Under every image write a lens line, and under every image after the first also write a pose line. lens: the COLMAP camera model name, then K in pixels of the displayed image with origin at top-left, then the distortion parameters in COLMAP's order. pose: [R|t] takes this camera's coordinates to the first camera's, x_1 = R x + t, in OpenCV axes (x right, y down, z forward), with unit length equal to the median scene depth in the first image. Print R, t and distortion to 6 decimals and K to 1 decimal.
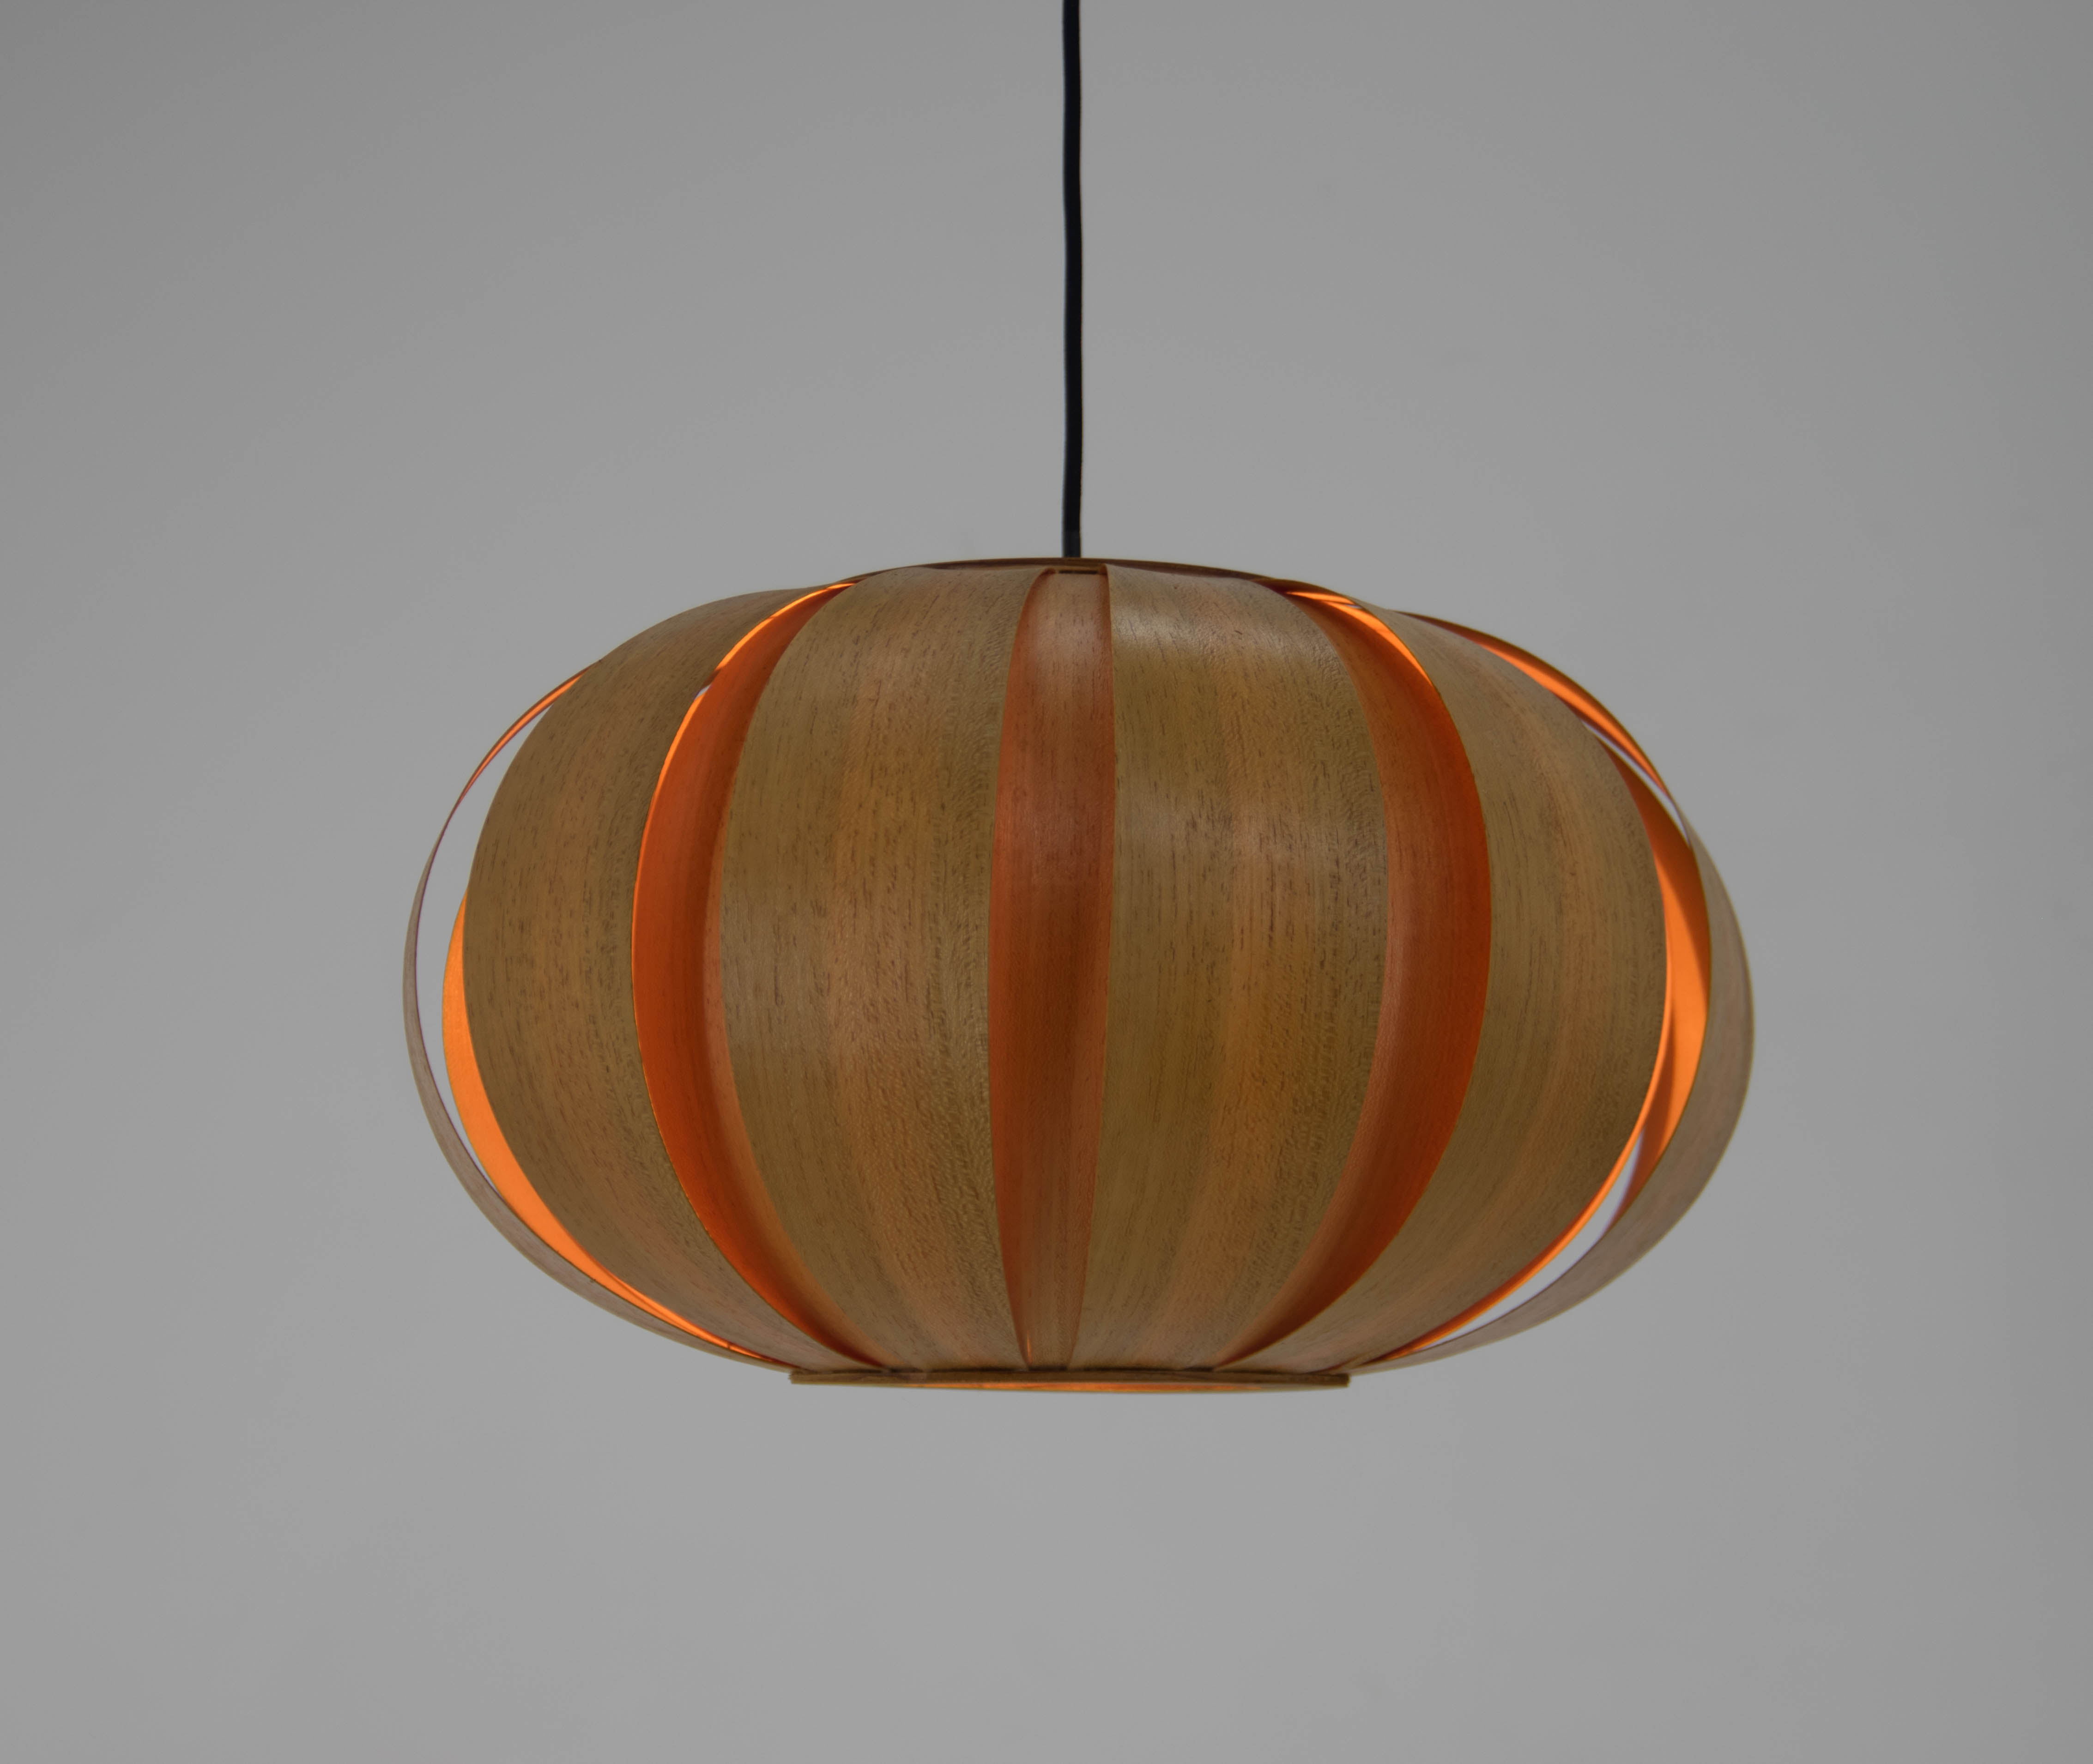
lens RADIAL K [[4485.5, 0, 1046.5], [0, 4485.5, 882.0], [0, 0, 1]] dist [0.046665, 0.095579]
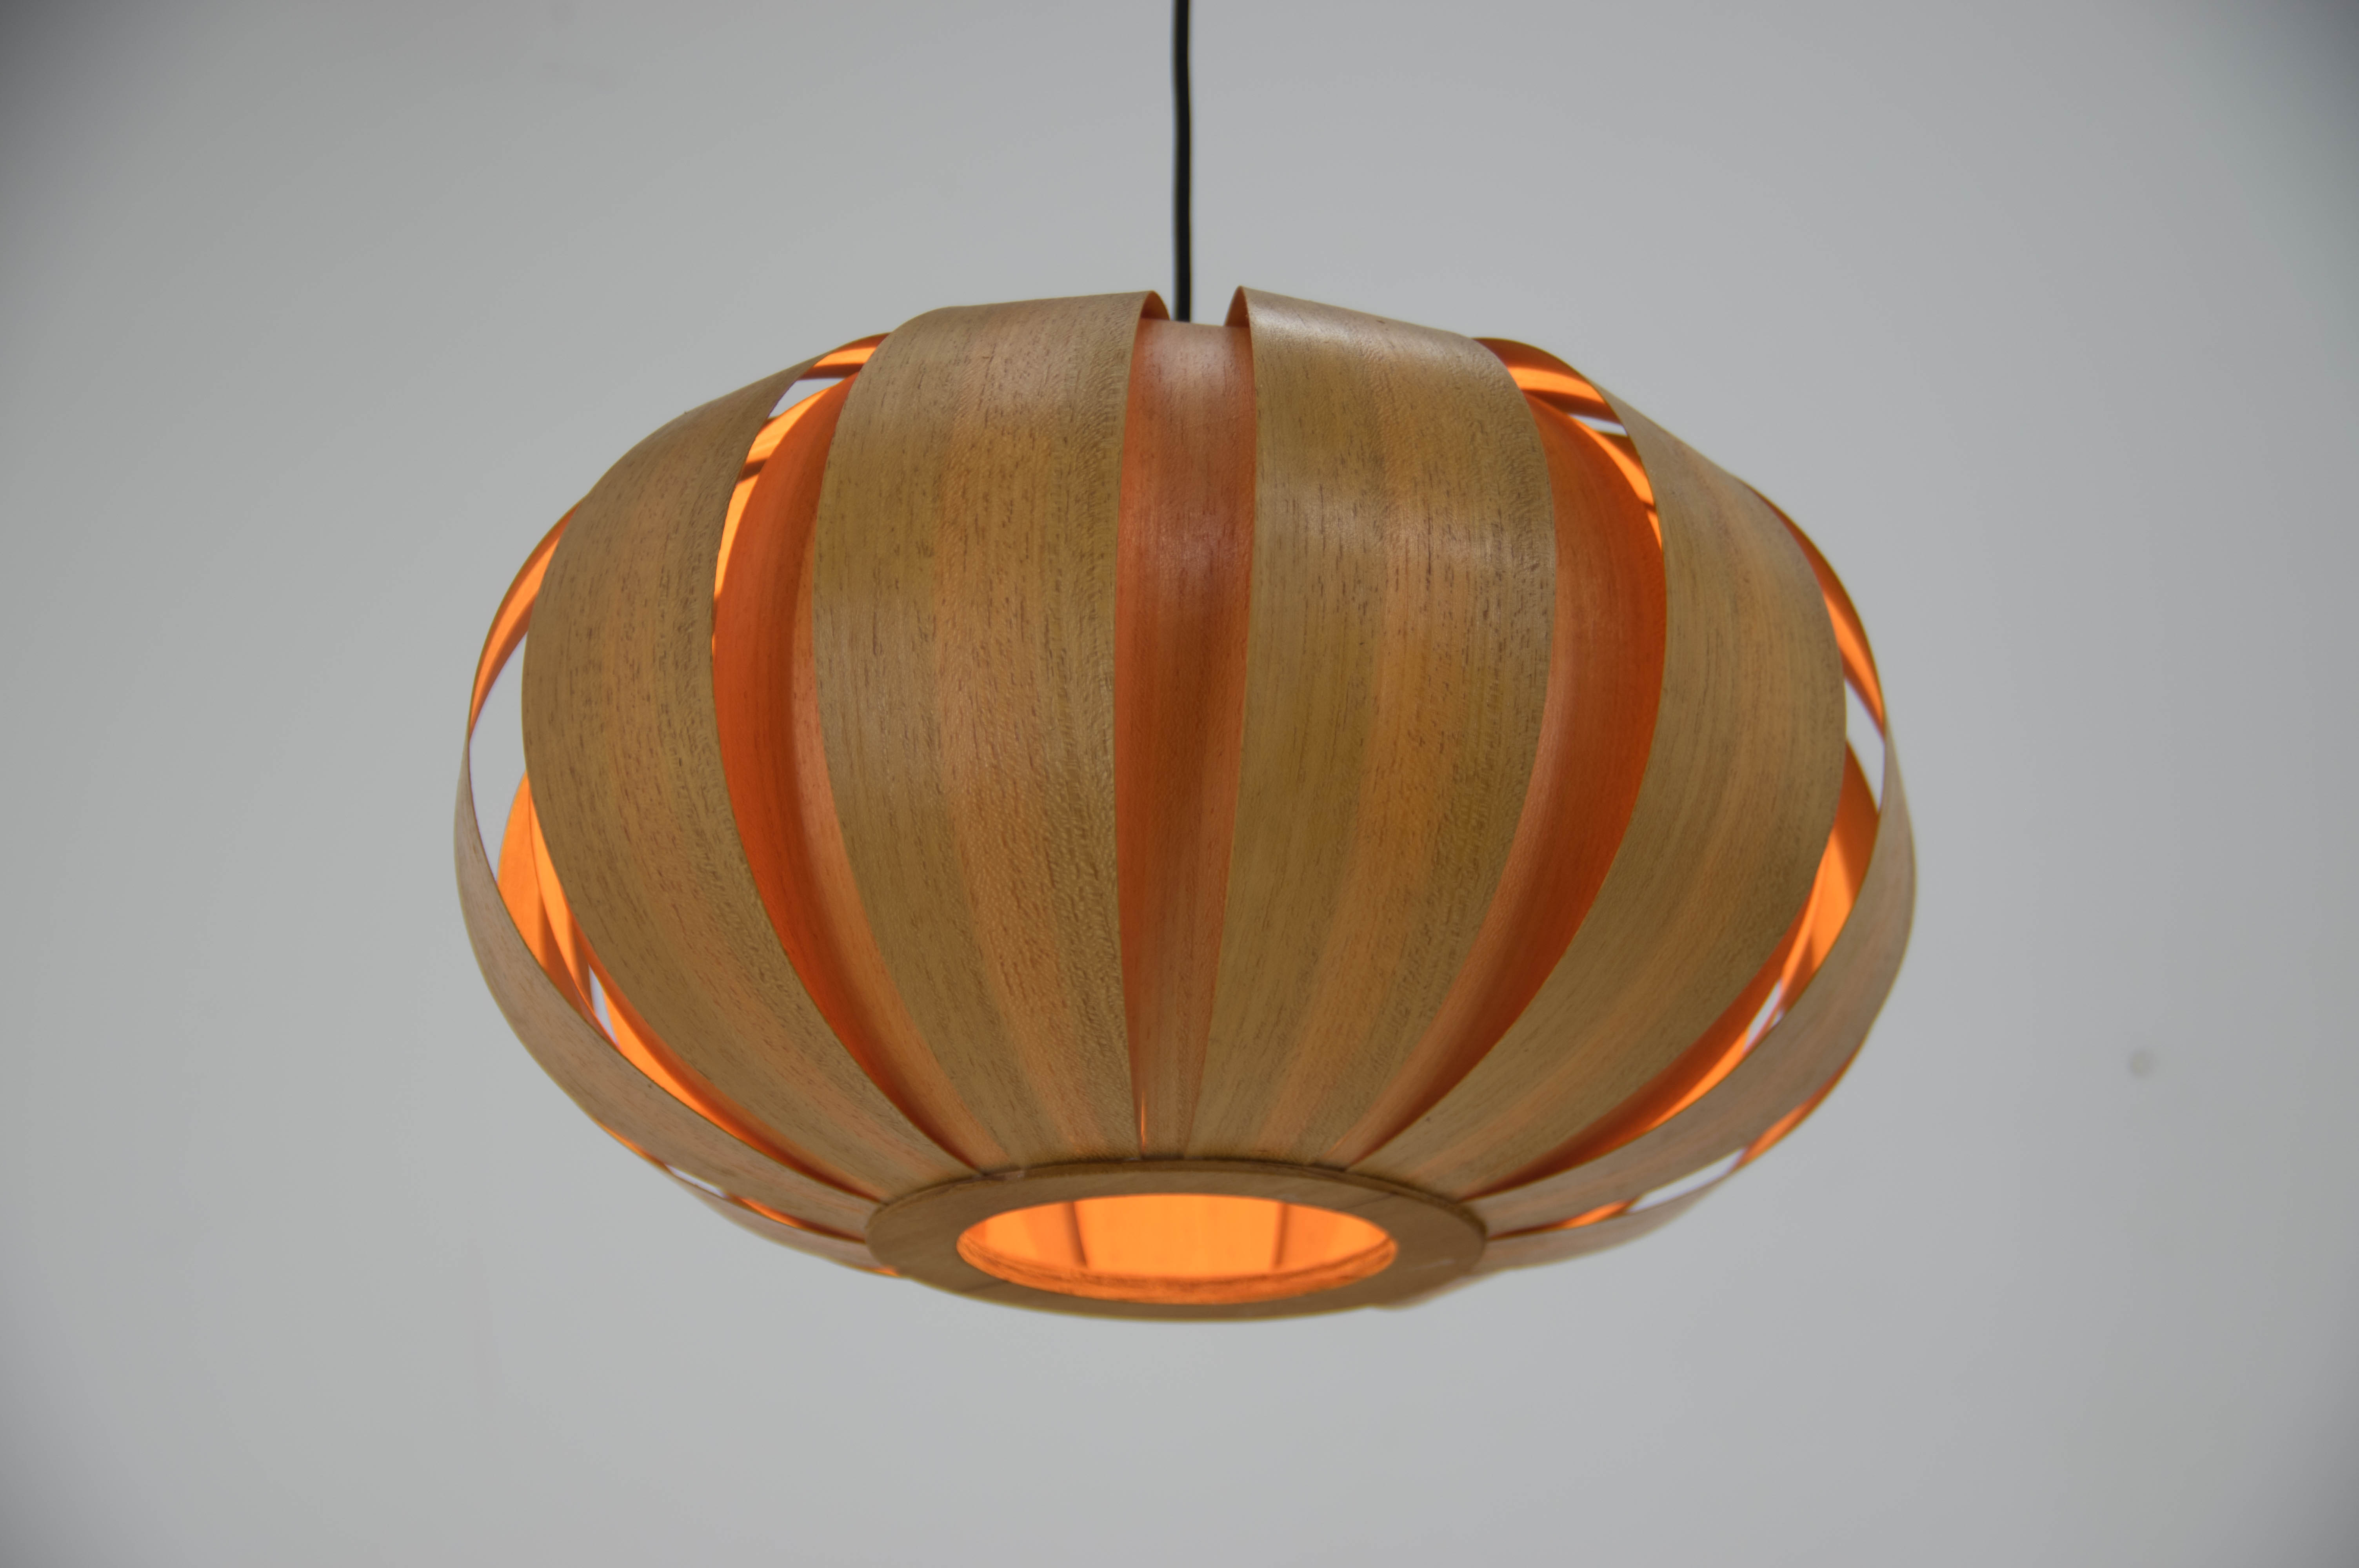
lens RADIAL K [[3820.4, 0, 1179.5], [0, 3820.4, 784.0], [0, 0, 1]] dist [0.001900, -0.007993]
pose [[0.999206, 0.016117, 0.036435, -0.026809], [-0.007024, 0.971458, -0.237110, 0.231241], [-0.039217, 0.236665, 0.970799, 0.265906]]
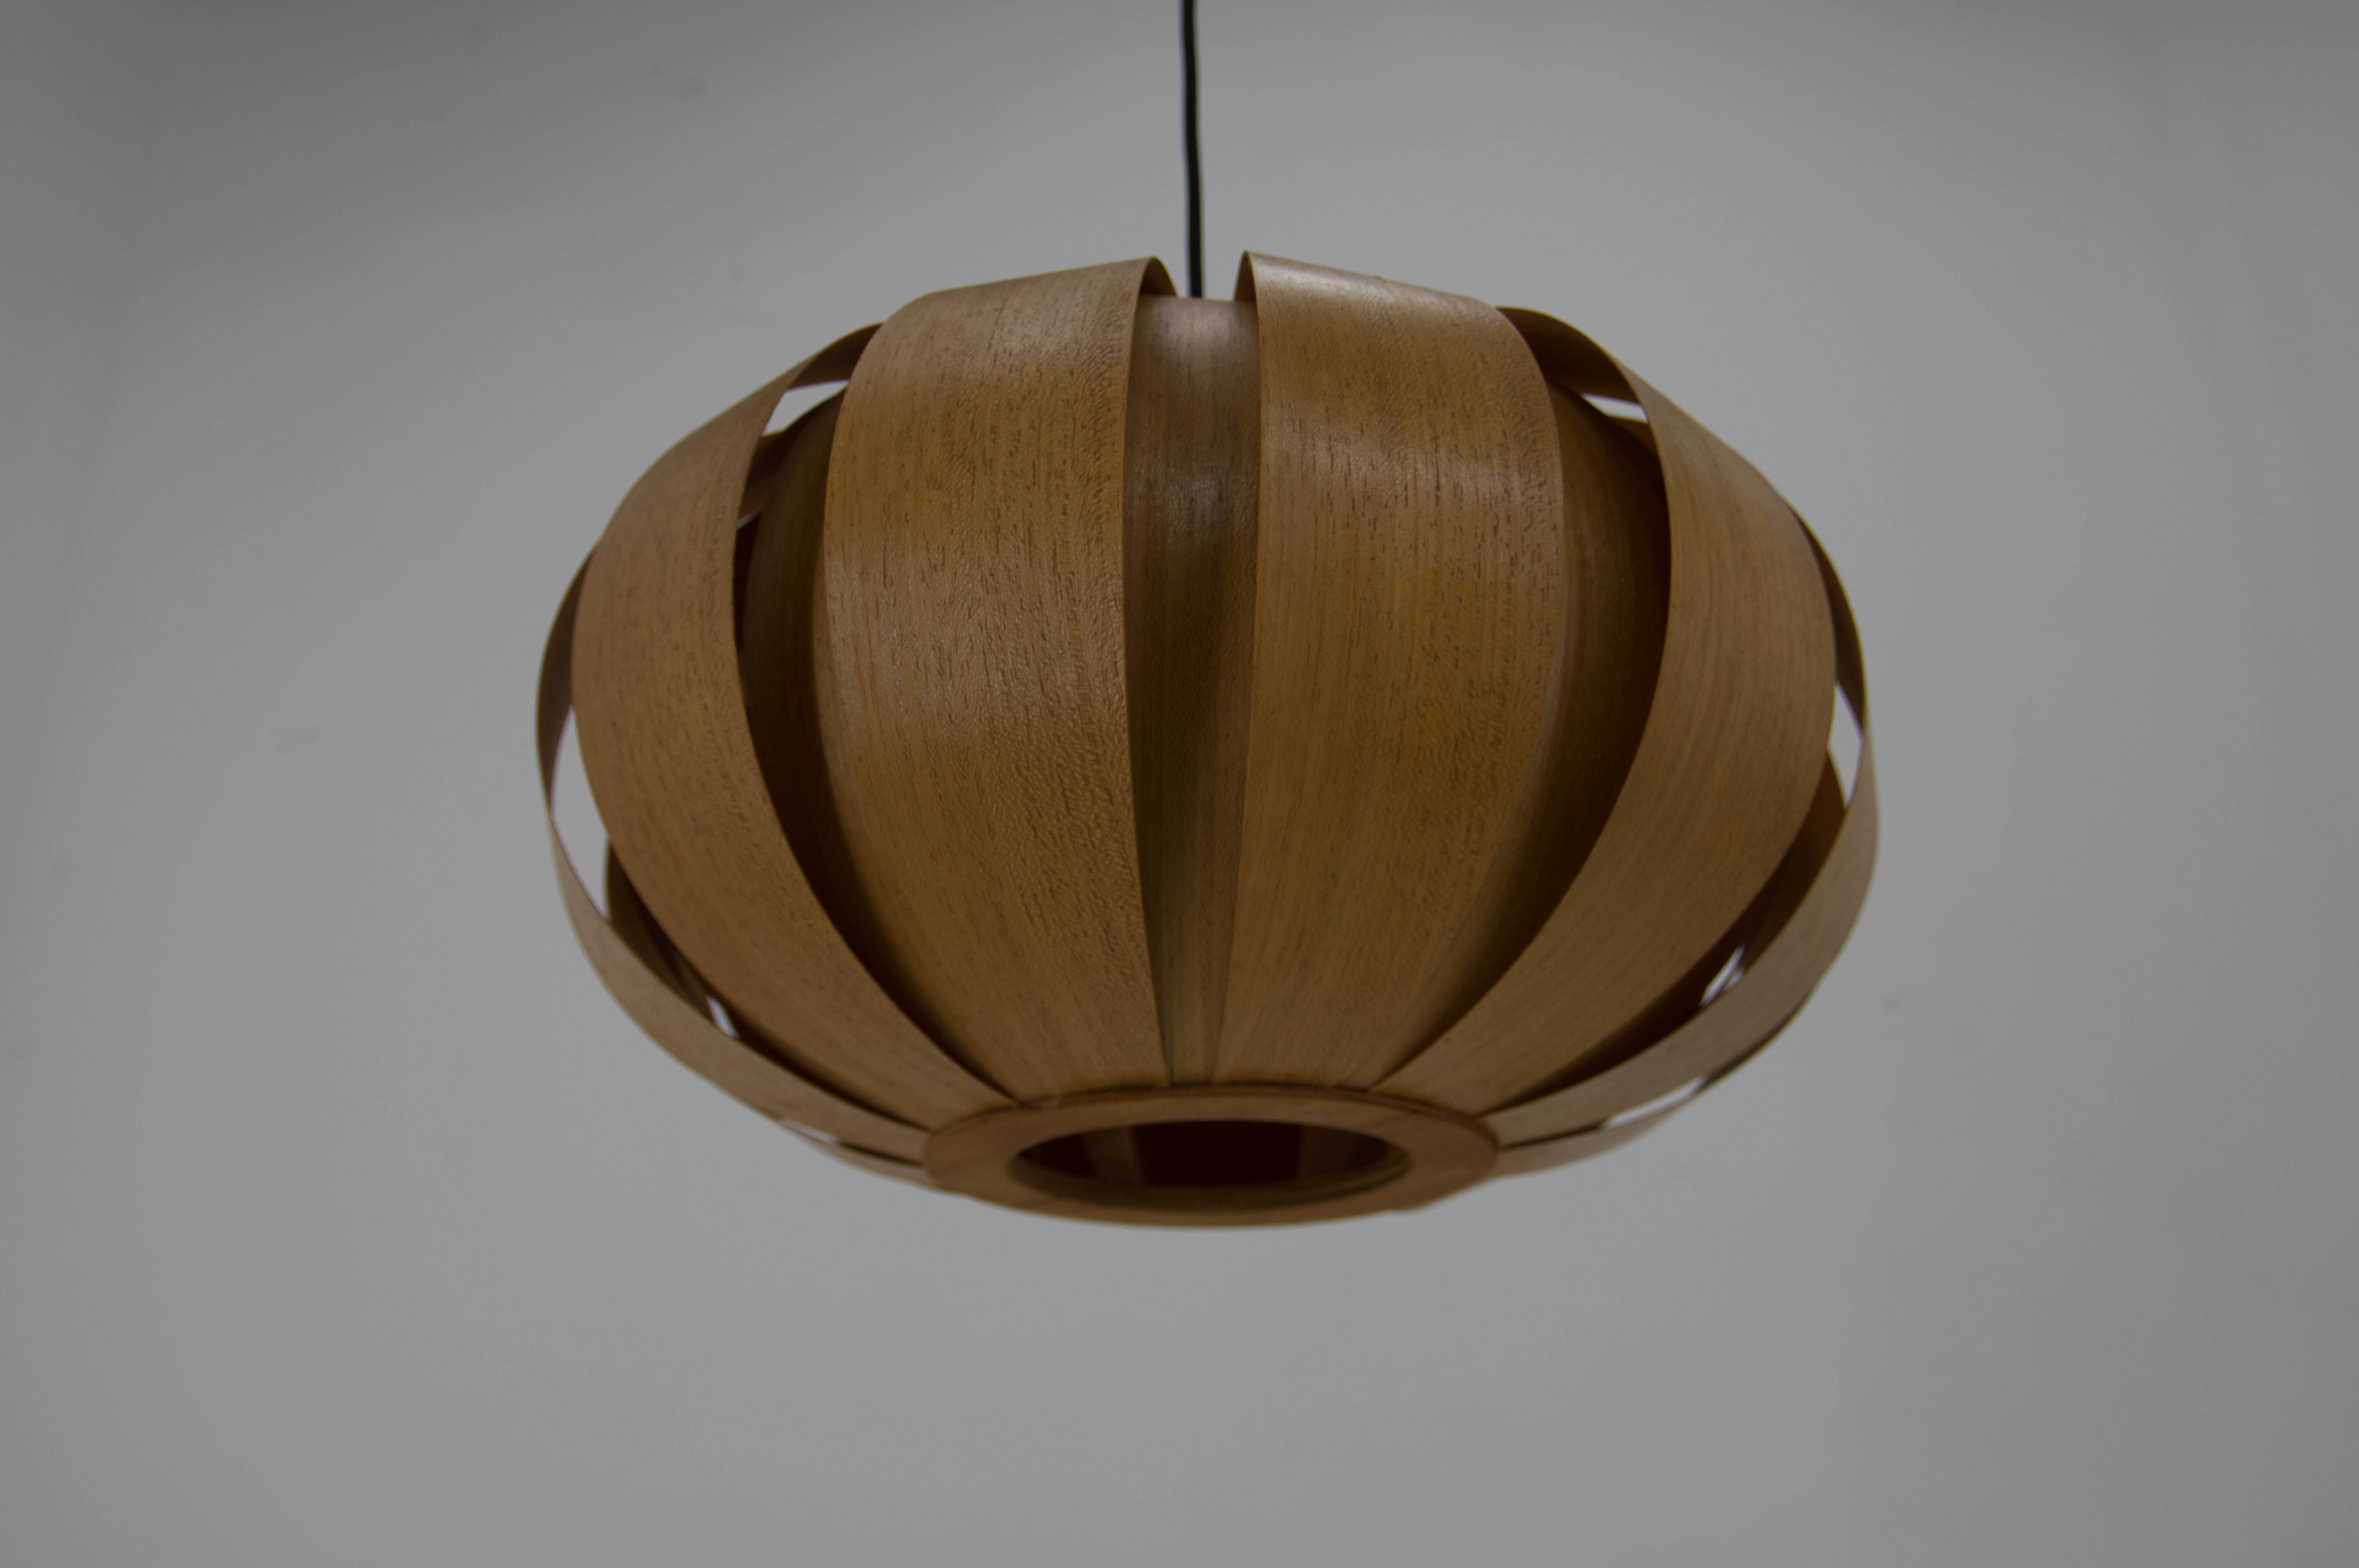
lens RADIAL K [[2308.7, 0, 1179.5], [0, 2308.7, 784.0], [0, 0, 1]] dist [-0.089736, 0.001933]
pose [[0.999837, -0.010584, 0.014621, -0.008742], [0.014075, 0.964278, -0.264519, 0.186365], [-0.011299, 0.264682, 0.964270, 0.566752]]
